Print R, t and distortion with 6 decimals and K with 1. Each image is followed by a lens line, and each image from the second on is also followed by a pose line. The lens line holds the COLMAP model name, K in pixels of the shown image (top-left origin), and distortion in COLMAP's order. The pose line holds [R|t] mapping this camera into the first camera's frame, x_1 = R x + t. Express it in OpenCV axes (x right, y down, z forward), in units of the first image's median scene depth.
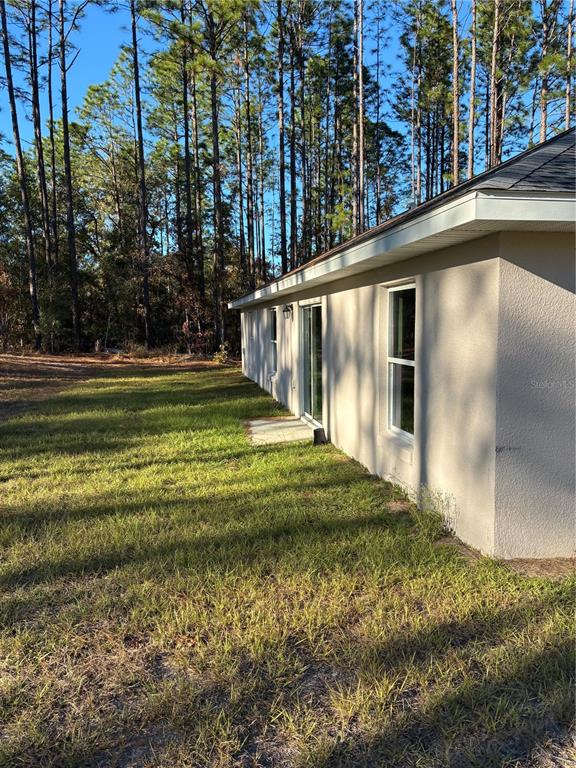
lens RADIAL K [[585.9, 0, 281.6], [0, 585.9, 381.0], [0, 0, 1]] dist [0.056280, -0.078509]
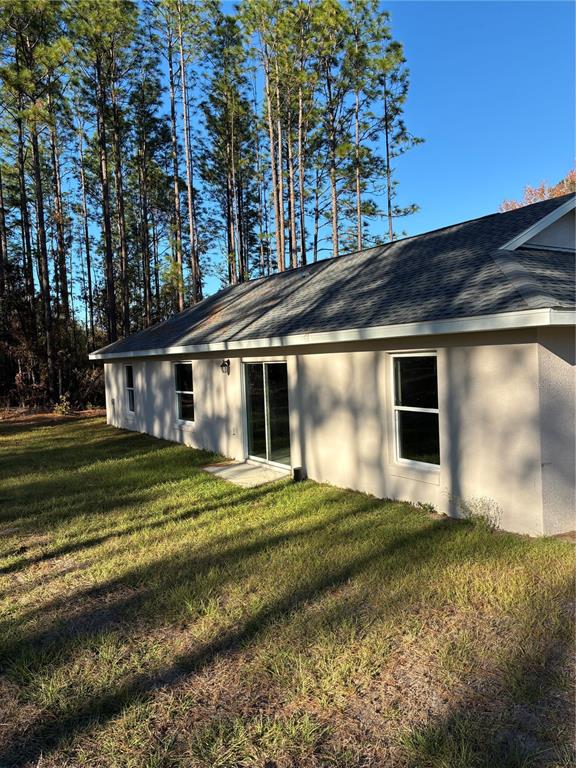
lens RADIAL K [[585.9, 0, 281.6], [0, 585.9, 381.0], [0, 0, 1]] dist [0.056280, -0.078509]
pose [[0.921855, -0.043553, 0.385081, -0.550920], [0.068167, 0.996395, -0.050494, -0.046821], [-0.381493, 0.072798, 0.921501, -0.120948]]
